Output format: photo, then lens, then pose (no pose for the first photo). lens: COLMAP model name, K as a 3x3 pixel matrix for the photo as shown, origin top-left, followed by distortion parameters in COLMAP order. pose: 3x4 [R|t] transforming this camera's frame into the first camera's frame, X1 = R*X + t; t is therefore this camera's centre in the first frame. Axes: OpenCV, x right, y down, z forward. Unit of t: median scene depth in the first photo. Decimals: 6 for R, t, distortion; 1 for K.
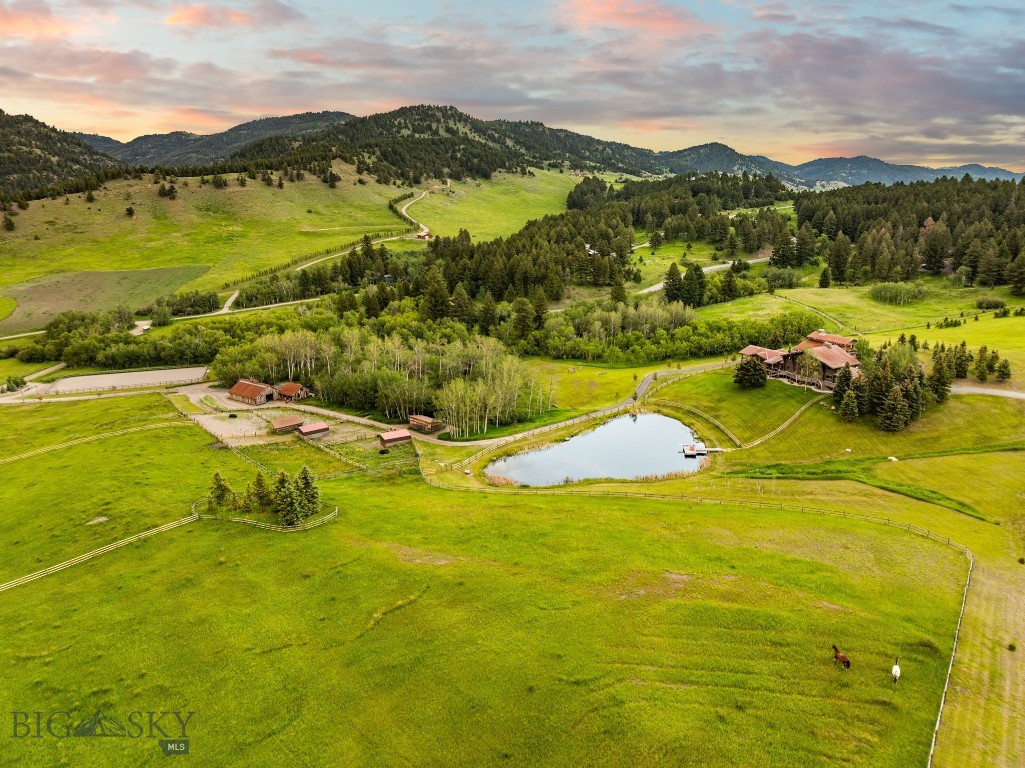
lens RADIAL K [[733.4, 0, 512.5], [0, 733.4, 384.0], [0, 0, 1]] dist [-0.027264, -0.004274]
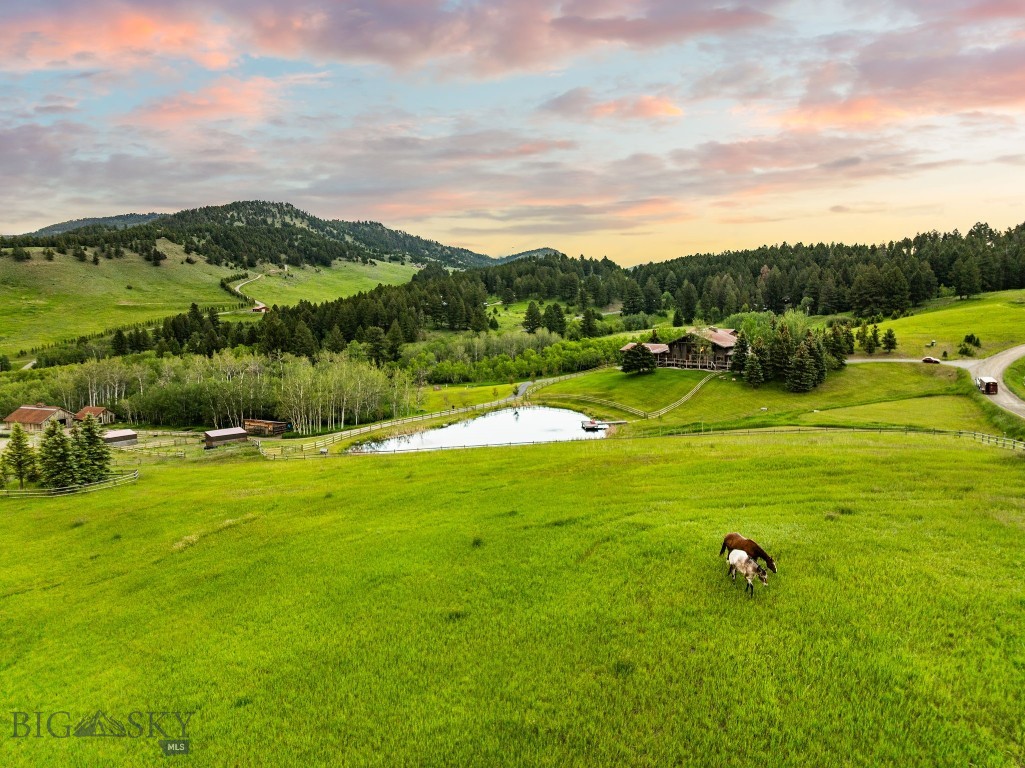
lens RADIAL K [[733.4, 0, 512.5], [0, 733.4, 384.0], [0, 0, 1]] dist [-0.027264, -0.004274]
pose [[0.976915, -0.028100, 0.211771, -0.006504], [0.058238, 0.988795, -0.137452, 0.039021], [-0.205536, 0.146612, 0.967605, 0.045791]]
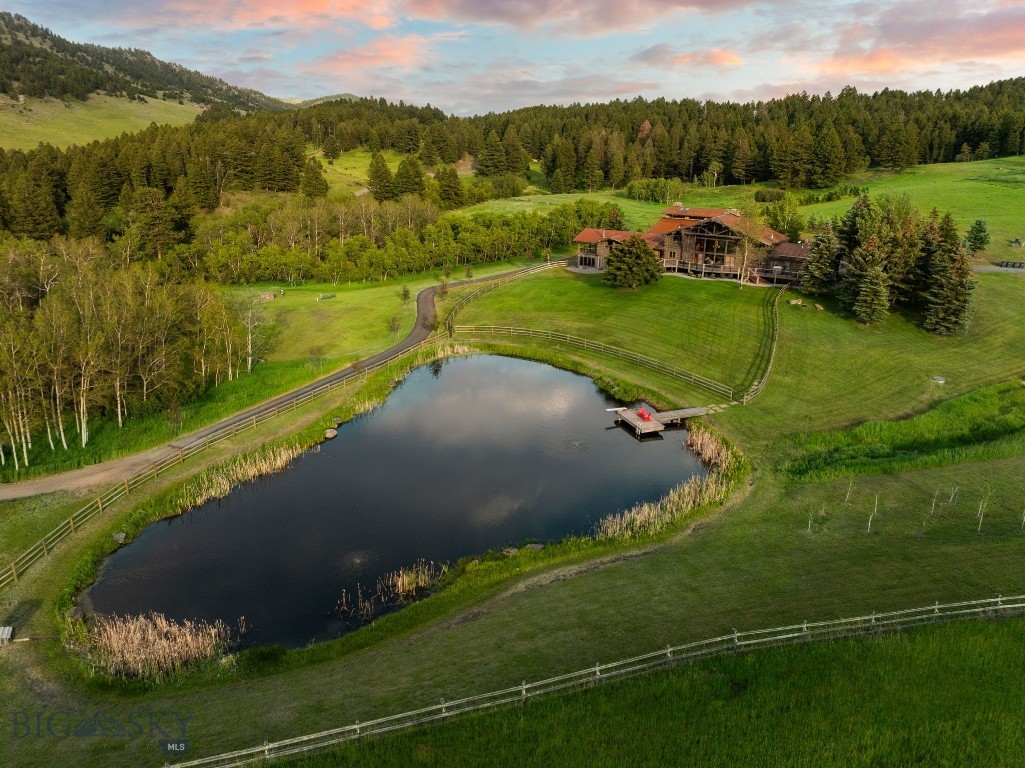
lens RADIAL K [[730.1, 0, 512.5], [0, 730.1, 384.0], [0, 0, 1]] dist [-0.048381, 0.033082]
pose [[0.887818, -0.108461, 0.447231, -0.001180], [0.085337, 0.993776, 0.071600, 0.008216], [-0.452213, -0.025403, 0.891548, 0.165824]]
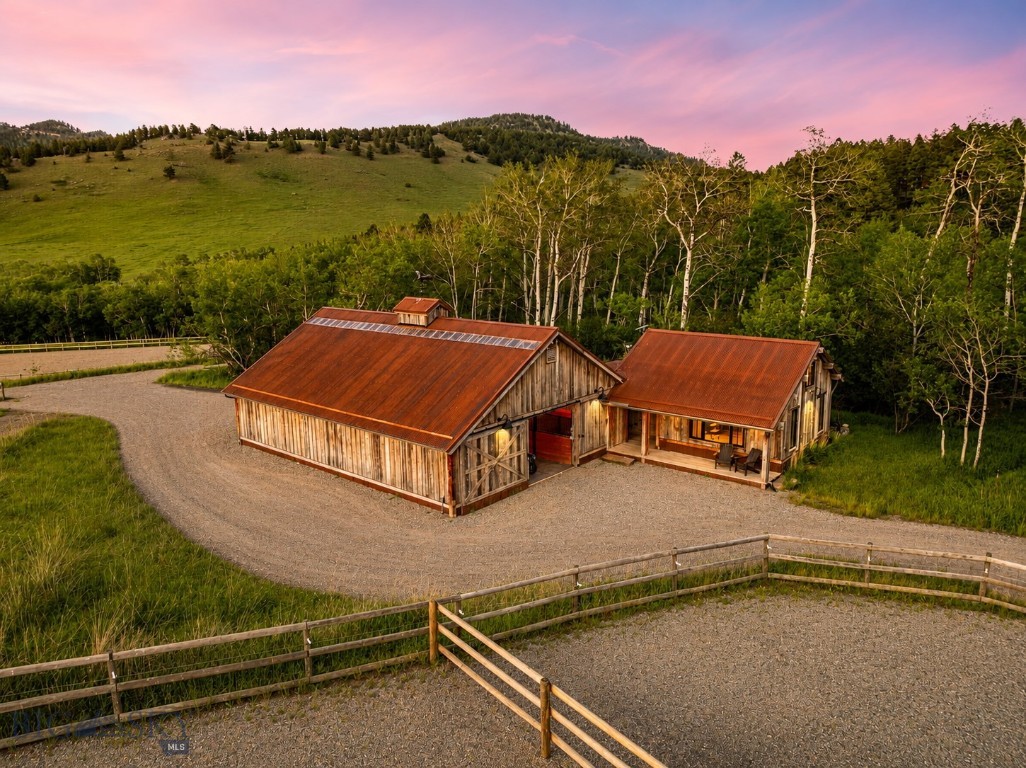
lens RADIAL K [[734.2, 0, 513.0], [0, 734.2, 384.0], [0, 0, 1]] dist [-0.027264, -0.004274]
pose [[0.996038, 0.016038, -0.087474, -0.112978], [-0.020917, 0.998259, -0.055141, 0.005783], [0.086437, 0.056752, 0.994640, 0.304146]]
